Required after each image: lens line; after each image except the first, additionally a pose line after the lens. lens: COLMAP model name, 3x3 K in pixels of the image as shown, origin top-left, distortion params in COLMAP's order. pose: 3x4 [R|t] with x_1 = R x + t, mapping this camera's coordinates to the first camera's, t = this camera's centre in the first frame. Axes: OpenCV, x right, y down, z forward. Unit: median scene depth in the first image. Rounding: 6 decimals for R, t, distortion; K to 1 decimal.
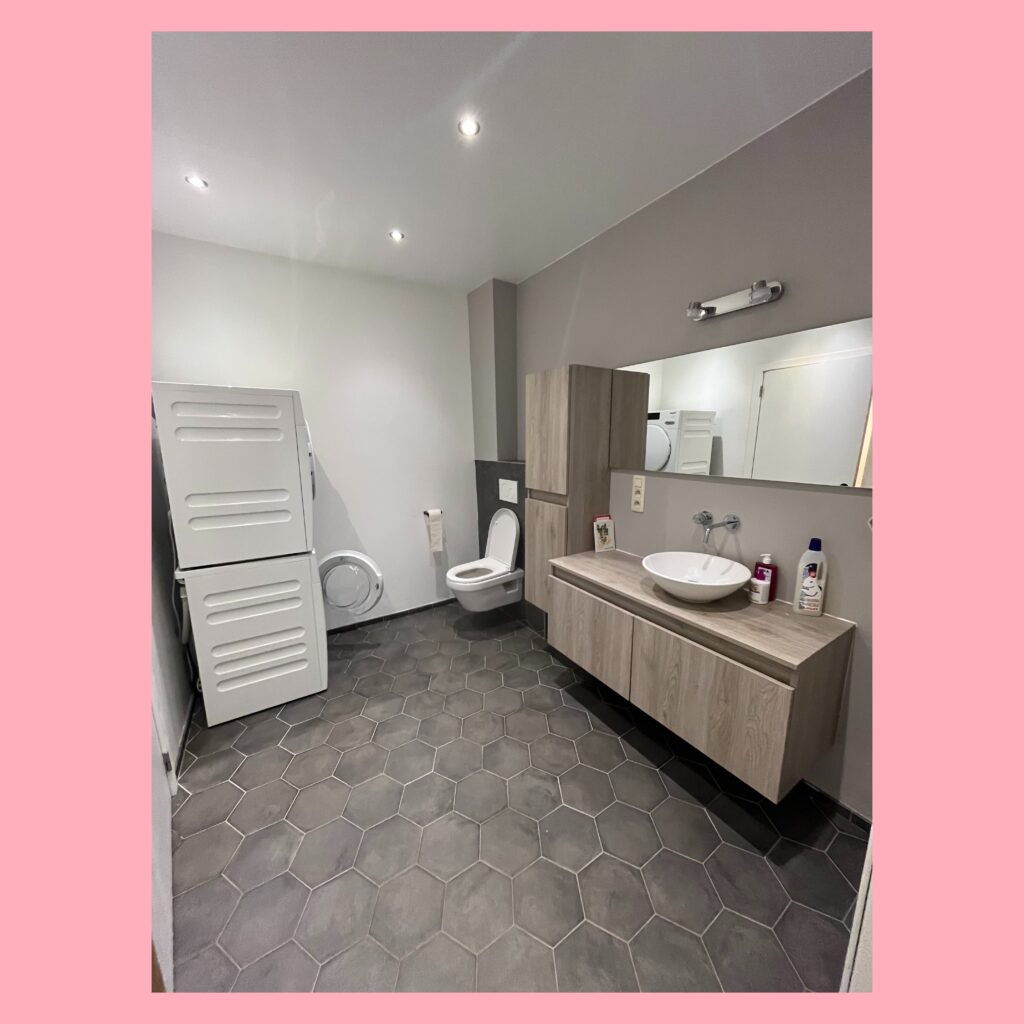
lens RADIAL K [[390.6, 0, 513.0], [0, 390.6, 510.6], [0, 0, 1]] dist [-0.000411, -0.000019]
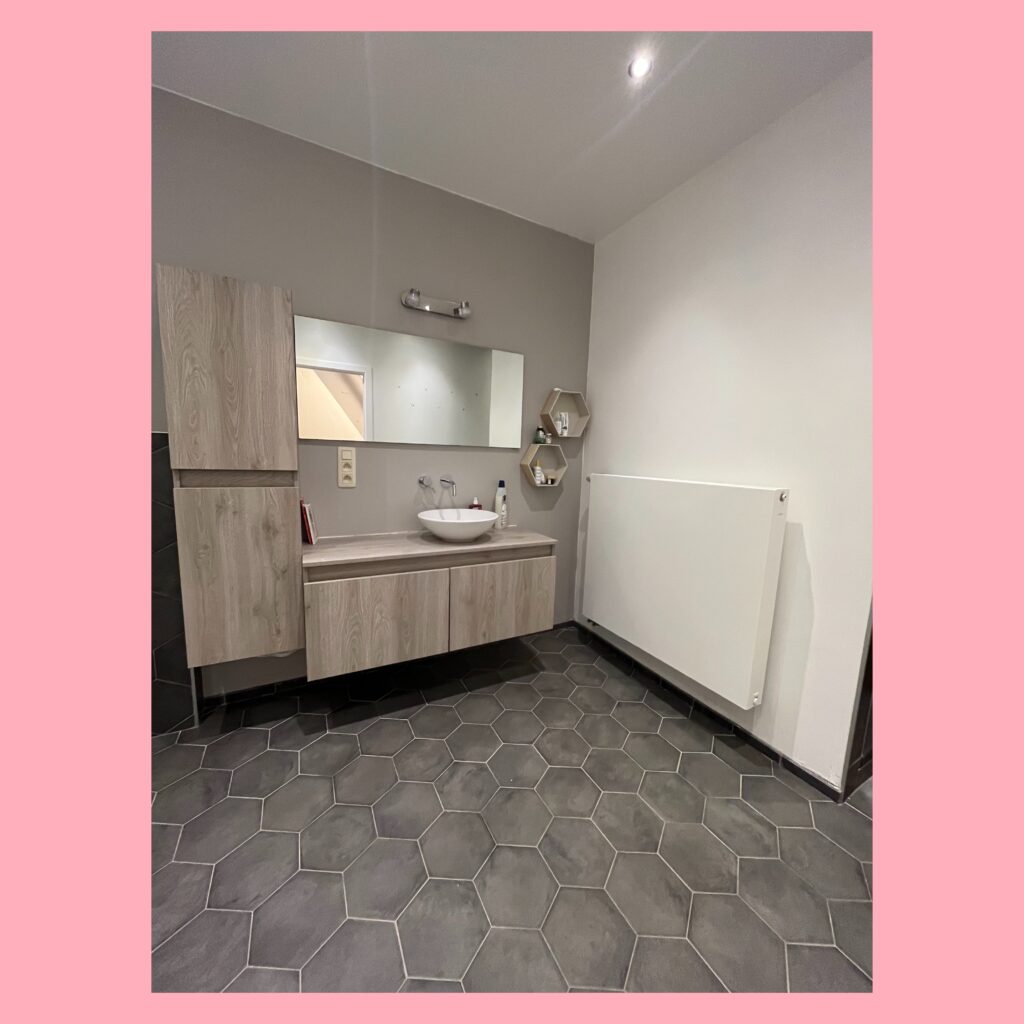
lens RADIAL K [[390.6, 0, 513.0], [0, 390.6, 510.6], [0, 0, 1]] dist [-0.000411, -0.000019]
pose [[0.070268, -0.124235, 0.989762, -0.701761], [0.152622, 0.981871, 0.112409, 0.015733], [-0.985783, 0.143161, 0.087955, 0.681049]]
